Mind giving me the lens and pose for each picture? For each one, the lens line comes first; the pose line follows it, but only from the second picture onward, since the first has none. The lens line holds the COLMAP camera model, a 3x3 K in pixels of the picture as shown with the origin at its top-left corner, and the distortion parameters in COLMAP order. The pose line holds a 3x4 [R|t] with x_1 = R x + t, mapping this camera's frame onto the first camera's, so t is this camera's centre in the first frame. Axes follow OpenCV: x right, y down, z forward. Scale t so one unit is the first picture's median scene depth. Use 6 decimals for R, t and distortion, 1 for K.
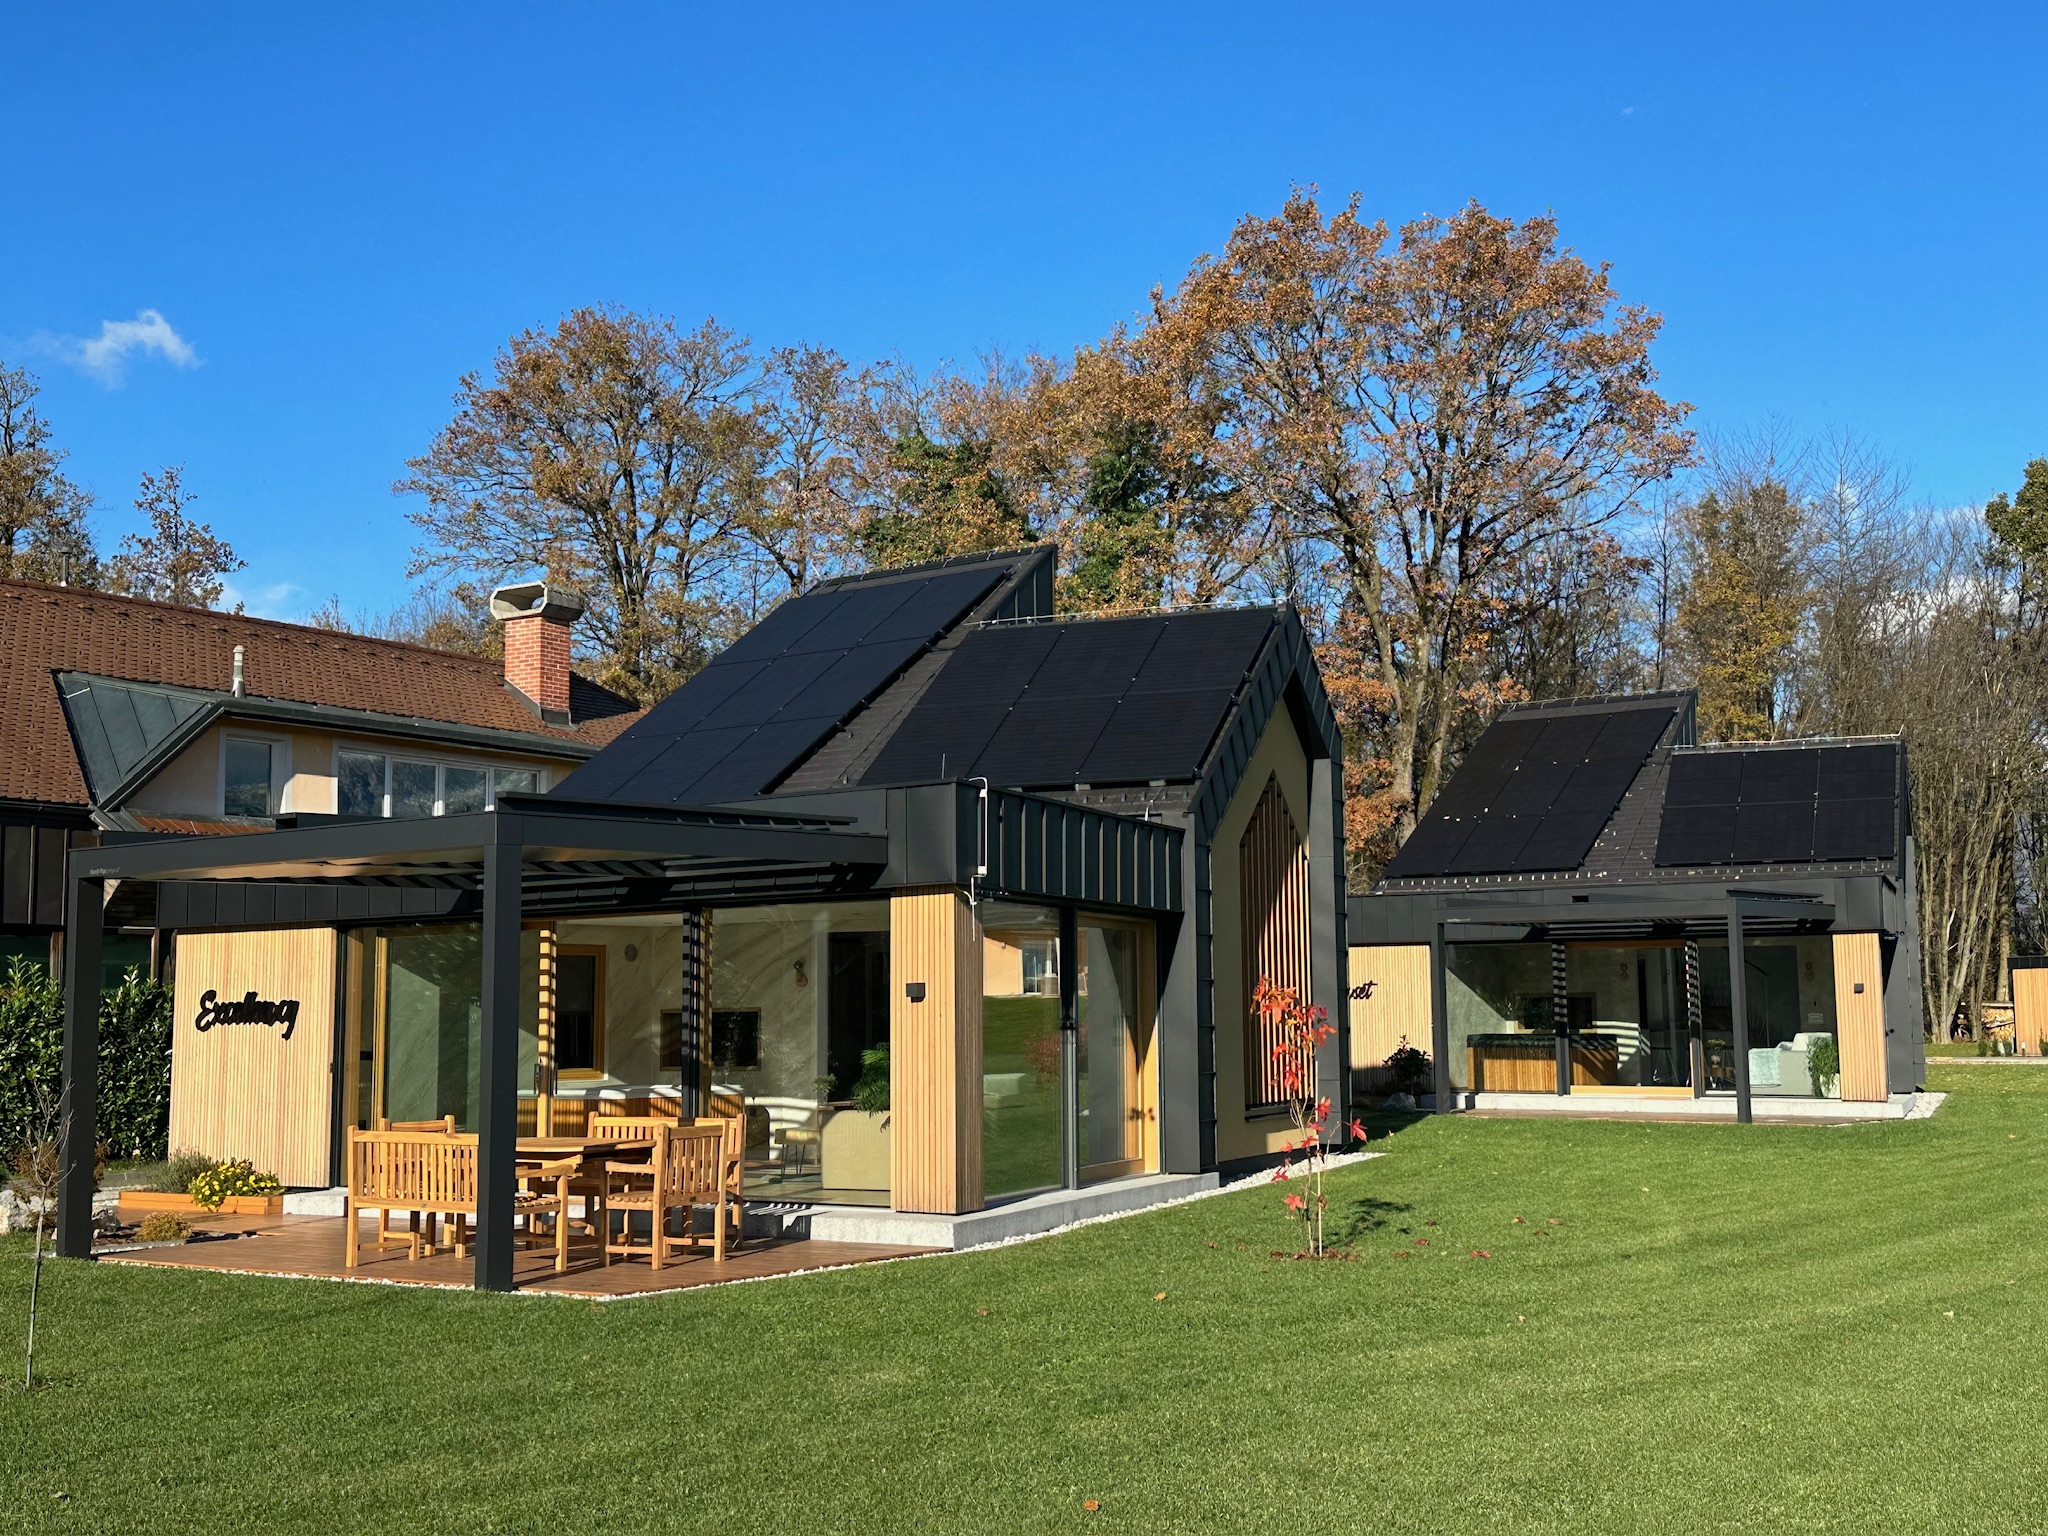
lens RADIAL K [[2295.8, 0, 1024.0], [0, 2295.8, 768.0], [0, 0, 1]] dist [0.050685, -0.015019]
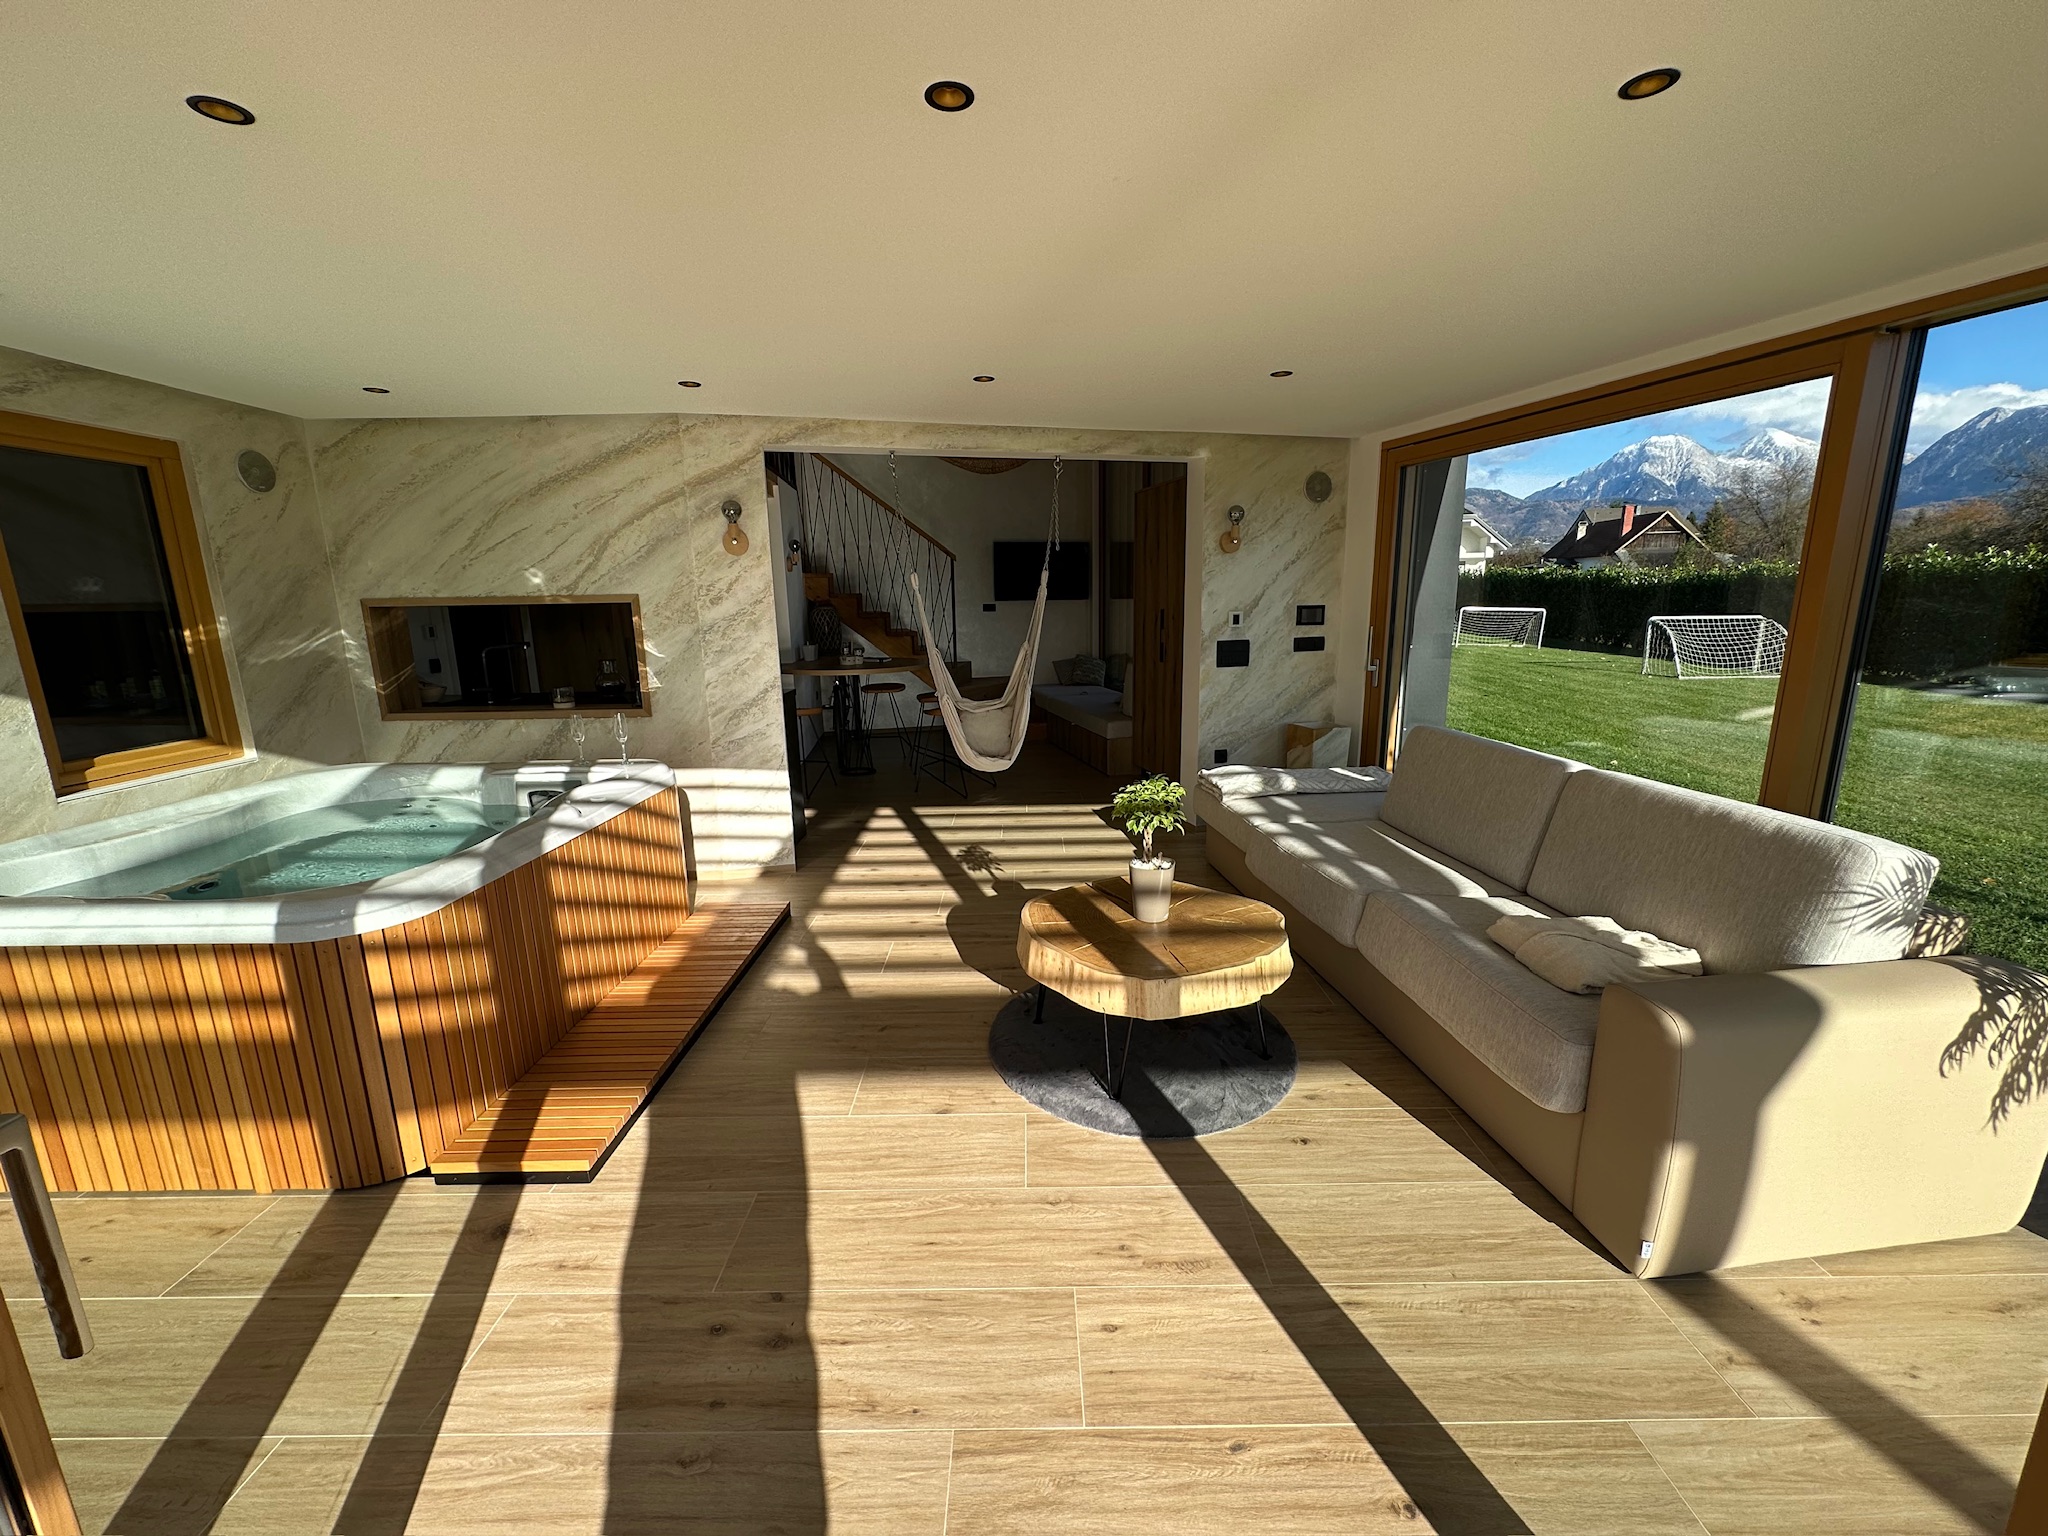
lens RADIAL K [[857.0, 0, 1024.0], [0, 857.0, 768.0], [0, 0, 1]] dist [0.001411, 0.000467]
pose [[0.801188, -0.123014, 0.585633, -0.163139], [-0.057940, 0.958099, 0.280517, 0.083563], [-0.595601, -0.258678, 0.760490, 0.804502]]
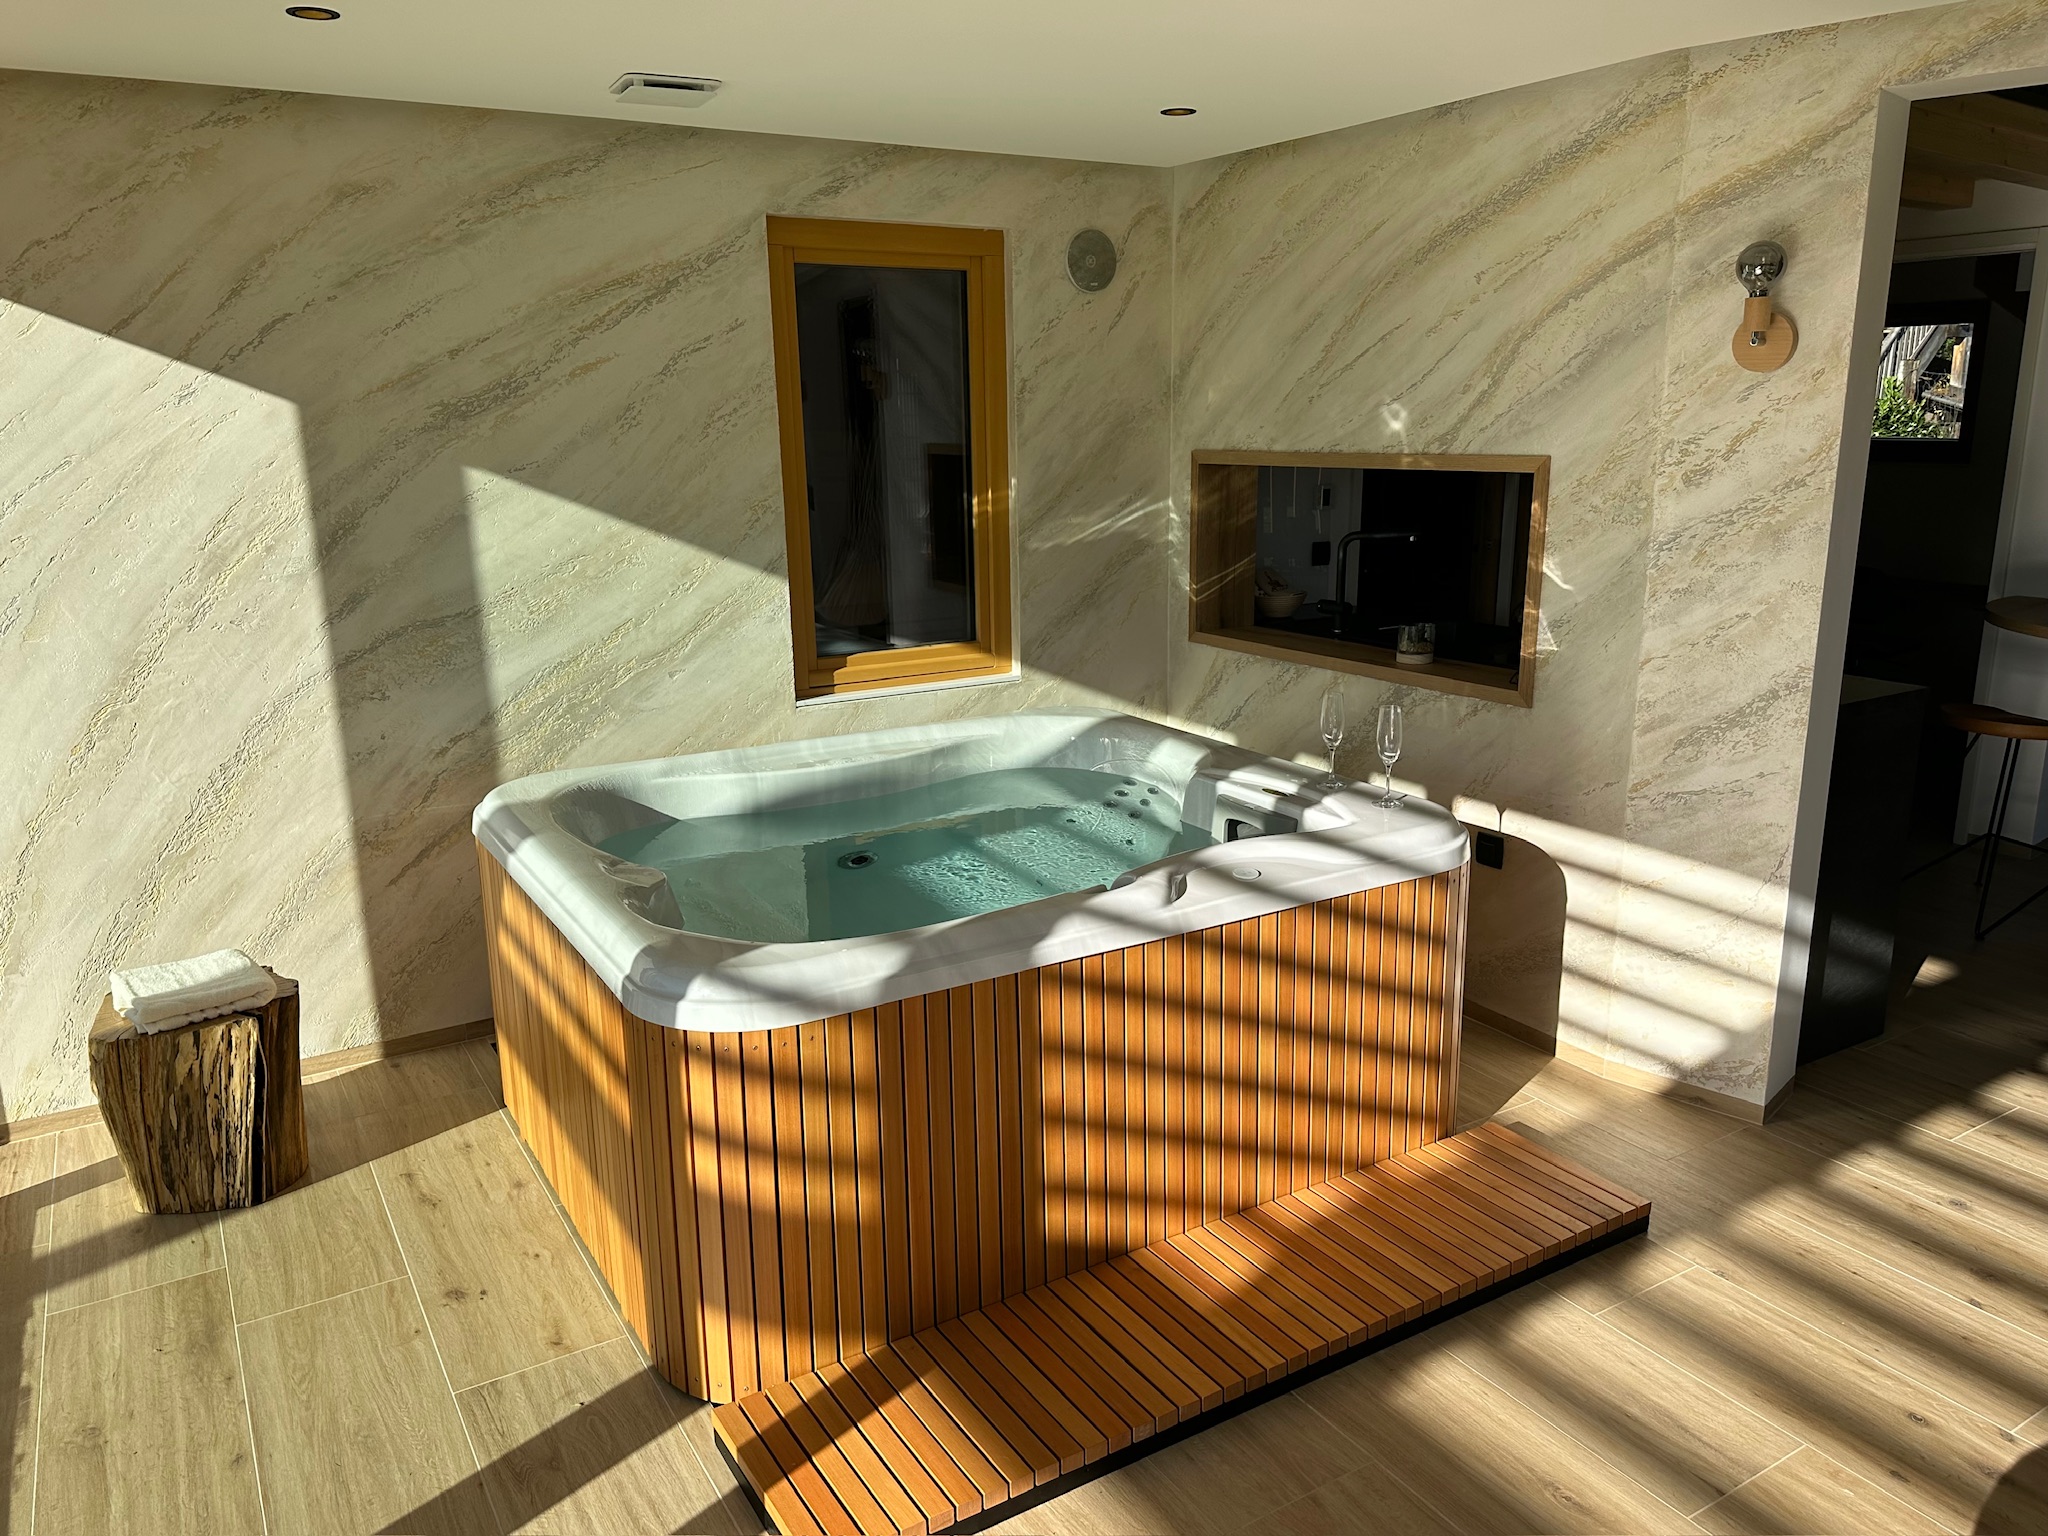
lens RADIAL K [[1489.5, 0, 1024.0], [0, 1489.5, 768.0], [0, 0, 1]] dist [0.136331, -0.191133]
pose [[0.926533, 0.084032, -0.366709, -0.105371], [0.049595, 0.938947, 0.340470, 0.078201], [0.372931, -0.333643, 0.865797, 0.837706]]
